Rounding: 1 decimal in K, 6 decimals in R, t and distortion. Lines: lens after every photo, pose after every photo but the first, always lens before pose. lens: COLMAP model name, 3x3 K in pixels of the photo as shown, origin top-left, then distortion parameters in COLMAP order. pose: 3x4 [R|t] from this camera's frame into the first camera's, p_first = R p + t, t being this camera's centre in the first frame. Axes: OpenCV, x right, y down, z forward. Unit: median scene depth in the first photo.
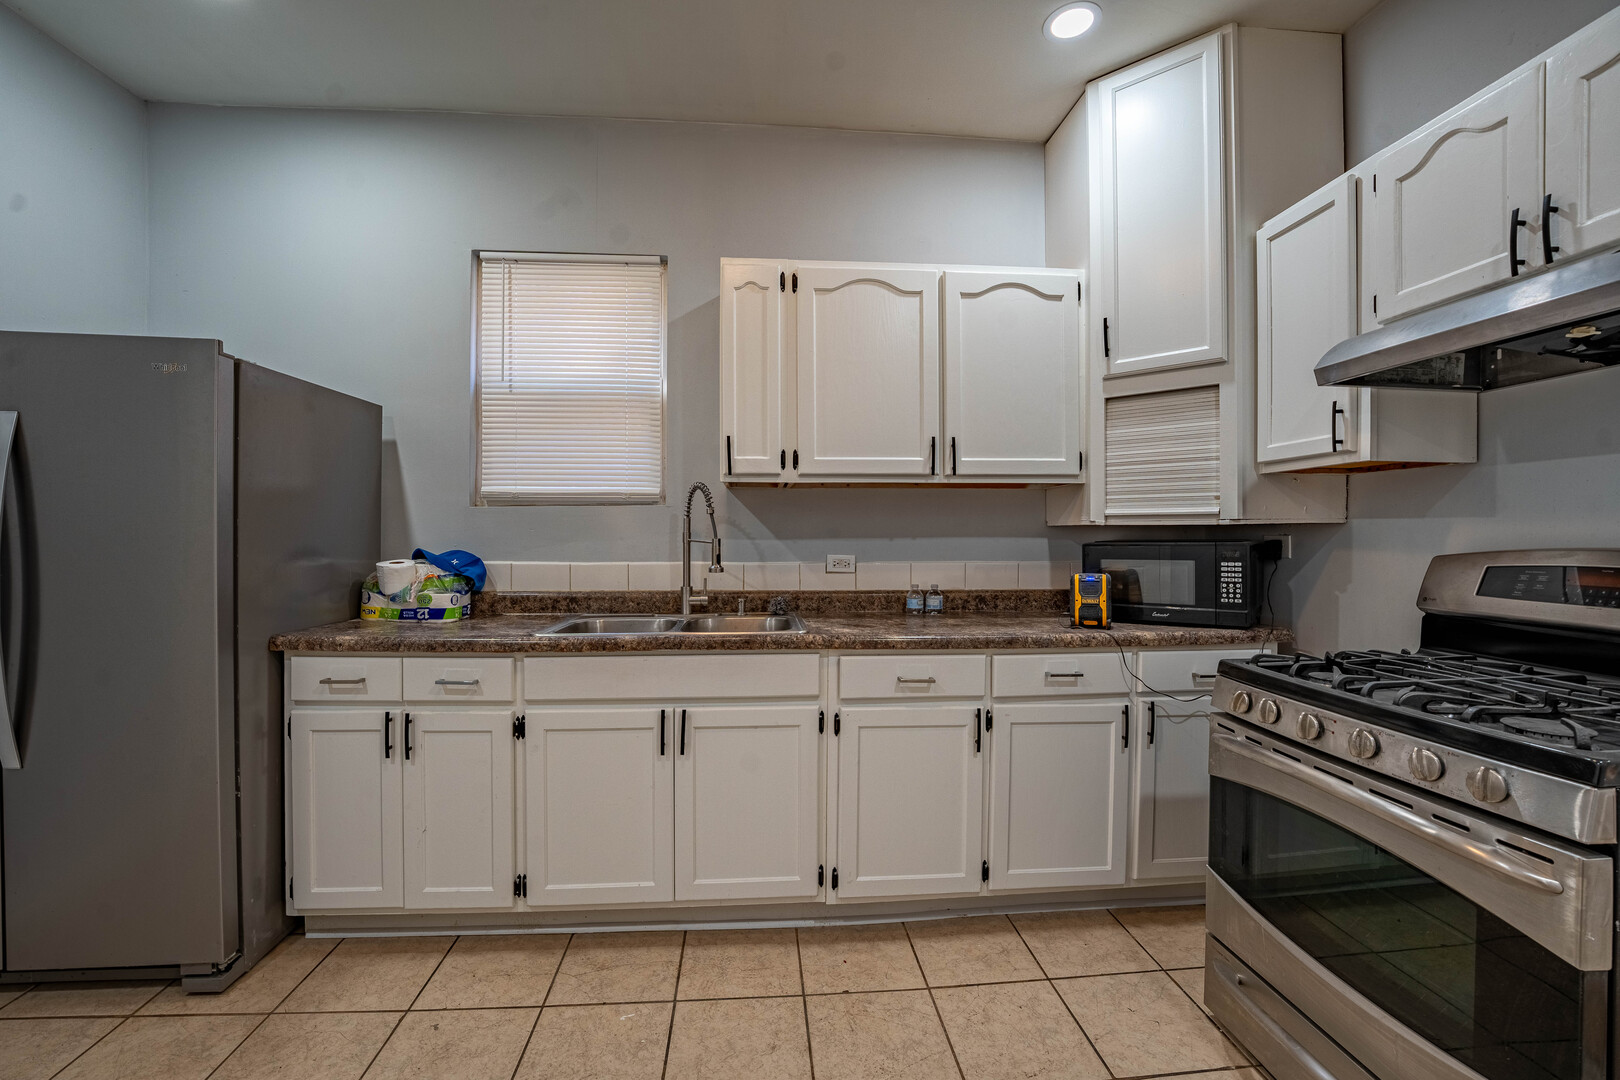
lens RADIAL K [[660.2, 0, 804.9], [0, 660.2, 543.0], [0, 0, 1]] dist [-0.023928, 0.001127]
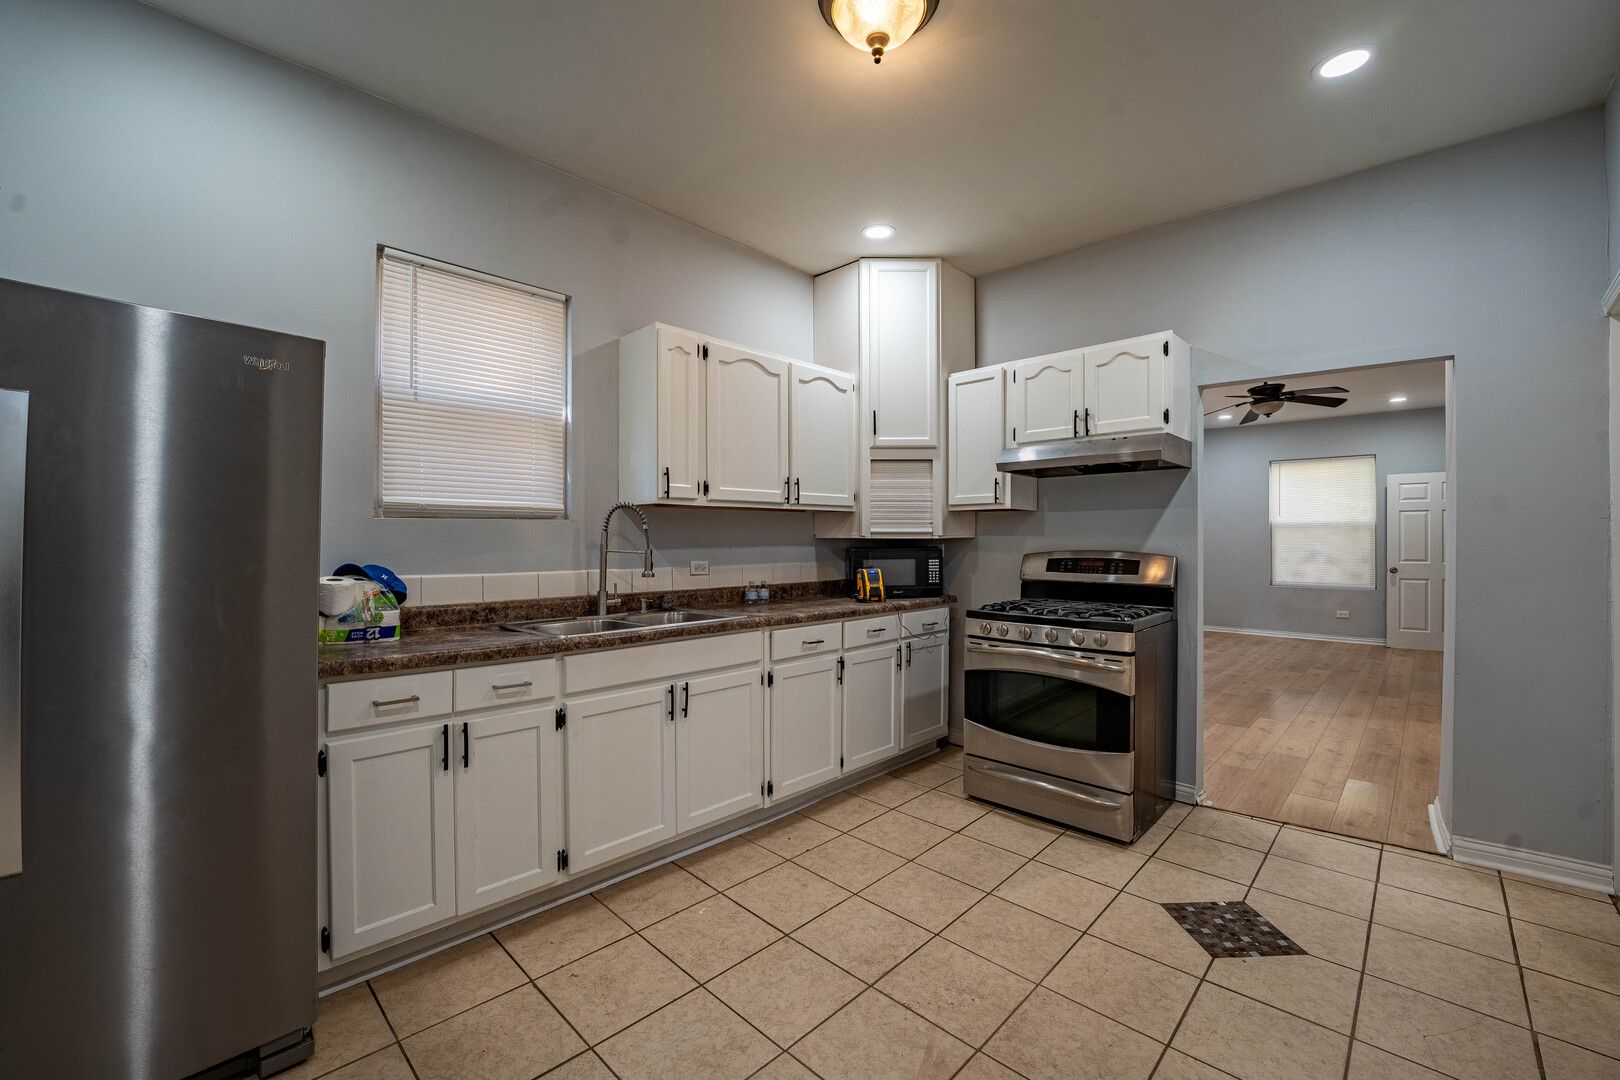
lens RADIAL K [[660.2, 0, 804.9], [0, 660.2, 543.0], [0, 0, 1]] dist [-0.023928, 0.001127]
pose [[0.753101, -0.004721, 0.657888, -0.799425], [0.009657, 0.999946, -0.003879, -0.012318], [-0.657834, 0.009274, 0.753105, -0.120992]]
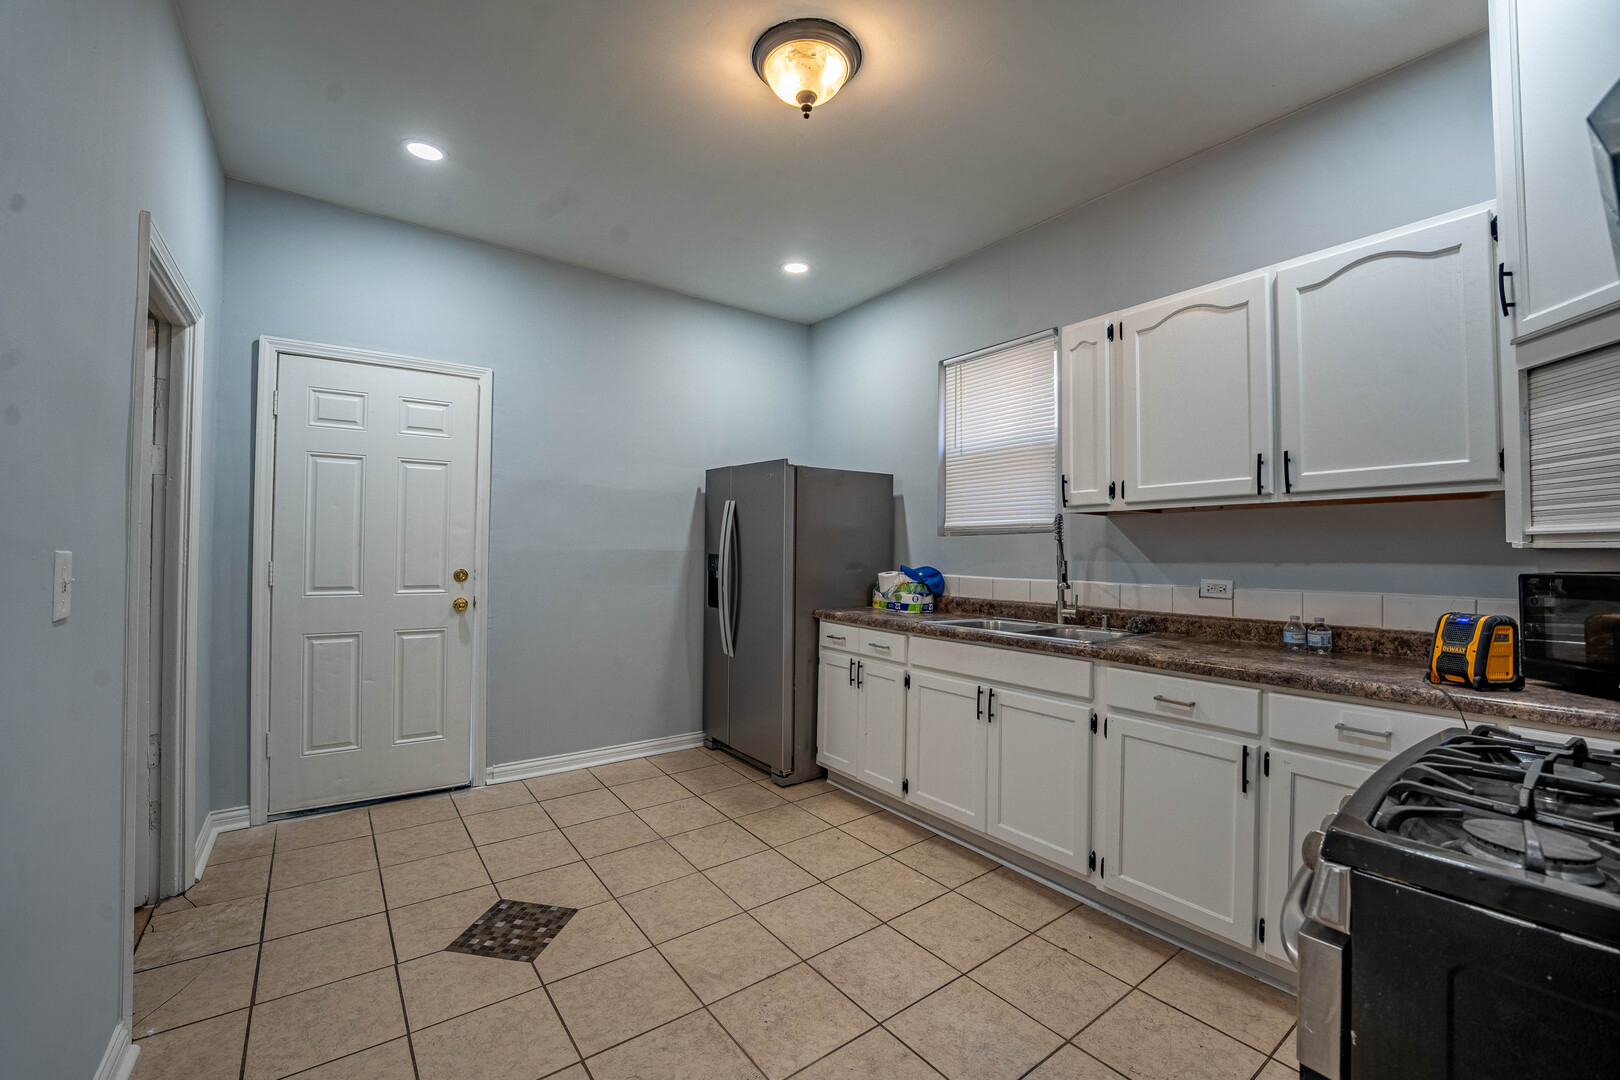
lens RADIAL K [[660.2, 0, 804.9], [0, 660.2, 543.0], [0, 0, 1]] dist [-0.023928, 0.001127]
pose [[0.527694, -0.009830, -0.849378, 0.697484], [-0.019541, 0.999528, -0.023708, -0.001515], [0.849210, 0.029109, 0.527253, -0.025476]]
